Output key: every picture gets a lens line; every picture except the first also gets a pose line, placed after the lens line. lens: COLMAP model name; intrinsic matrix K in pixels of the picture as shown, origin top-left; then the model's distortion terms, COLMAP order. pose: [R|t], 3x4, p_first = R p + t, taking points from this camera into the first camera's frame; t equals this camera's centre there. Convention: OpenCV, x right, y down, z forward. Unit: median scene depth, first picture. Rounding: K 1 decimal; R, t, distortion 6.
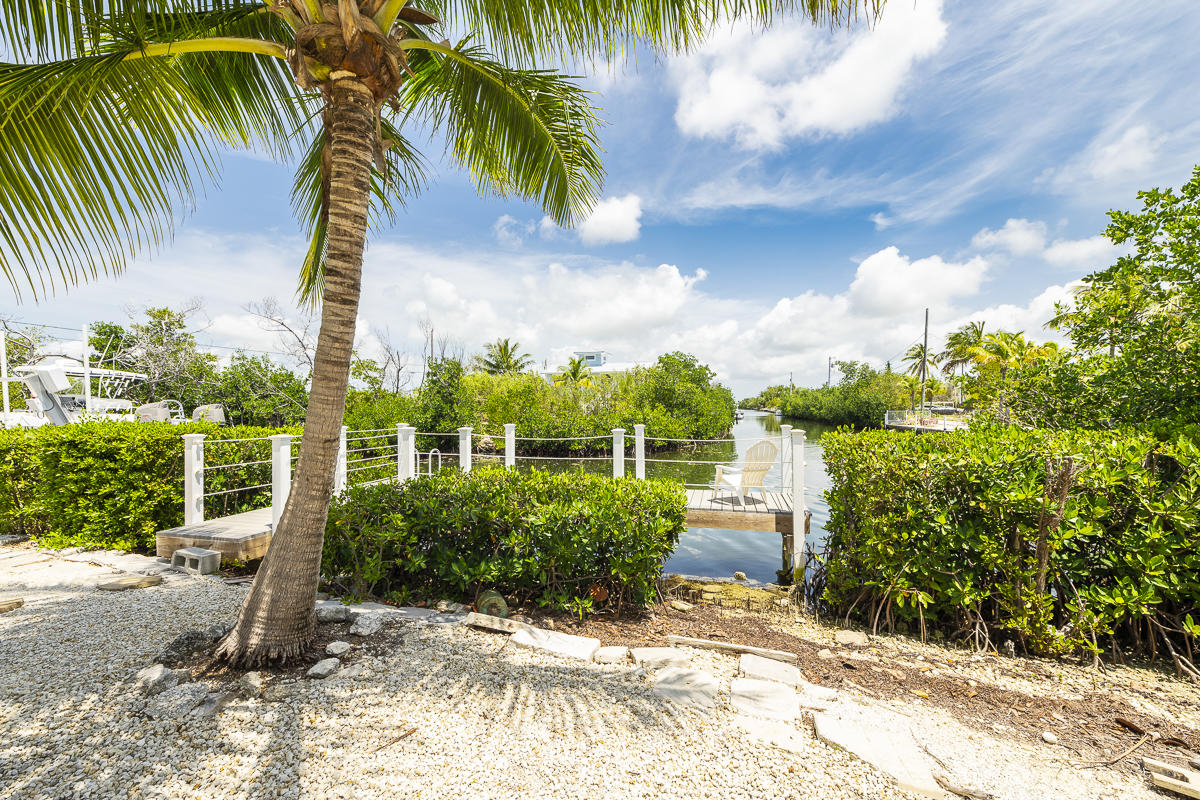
lens RADIAL K [[473.8, 0, 600.3], [0, 473.8, 413.0], [0, 0, 1]] dist [-0.003195, 0.002190]
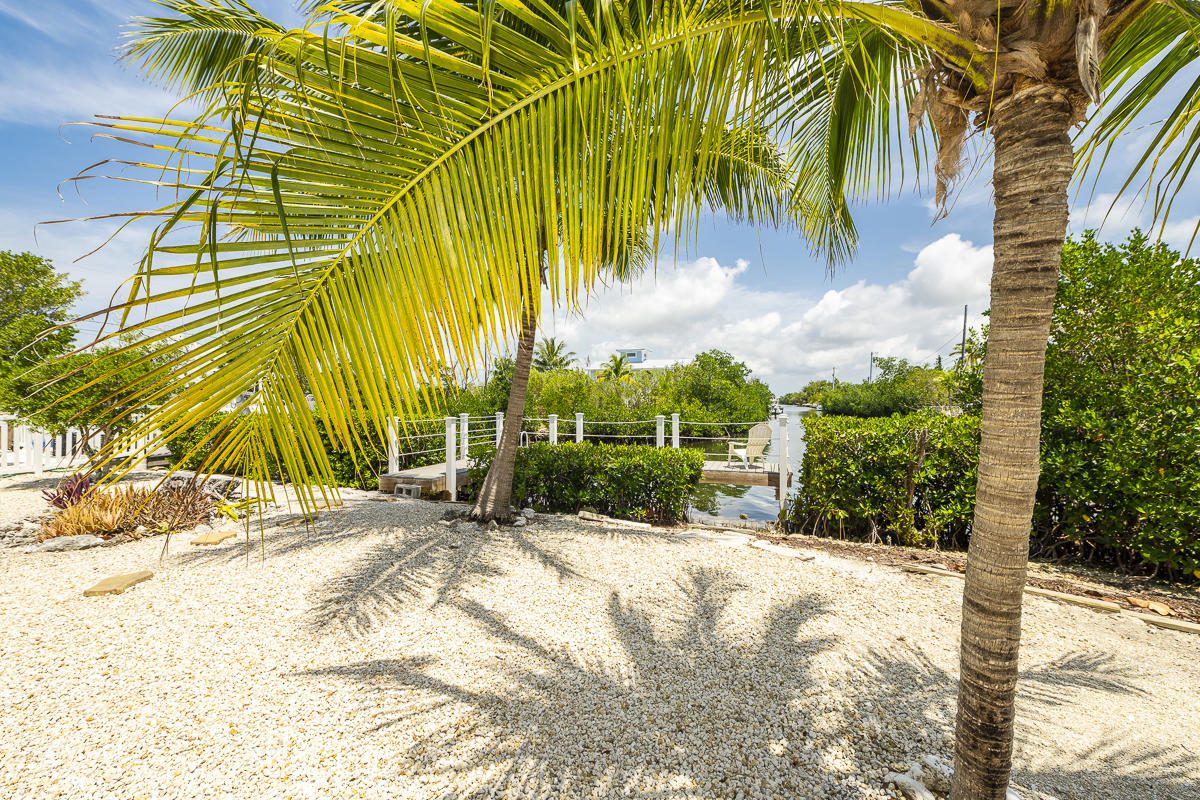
lens RADIAL K [[473.8, 0, 592.7], [0, 473.8, 405.2], [0, 0, 1]] dist [-0.003195, 0.002190]
pose [[0.995185, 0.003835, -0.097939, -0.004000], [-0.004383, 0.999976, -0.005388, 0.001487], [0.097916, 0.005791, 0.995178, -0.073408]]
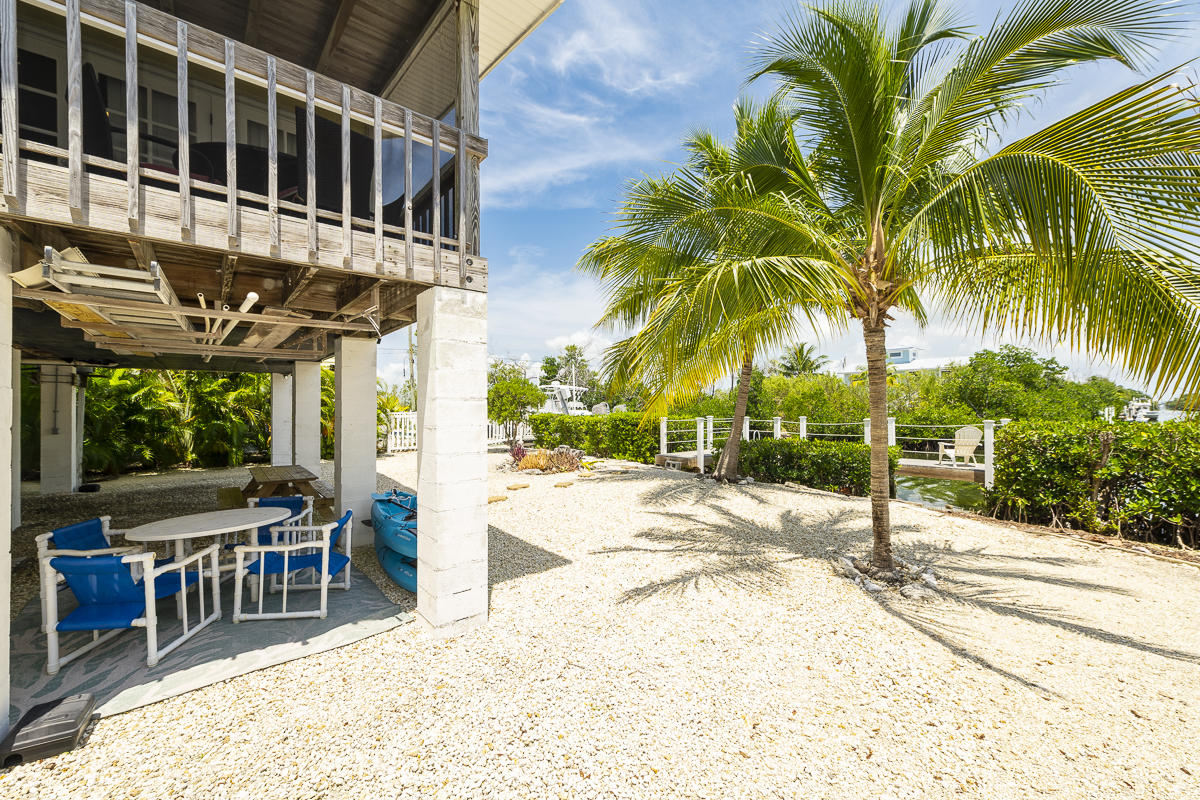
lens RADIAL K [[473.8, 0, 595.0], [0, 473.8, 408.5], [0, 0, 1]] dist [-0.003195, 0.002190]
pose [[0.821744, 0.003553, -0.569845, 0.031600], [-0.008172, 0.999951, -0.005550, 0.001929], [0.569798, 0.009218, 0.821733, -0.161315]]
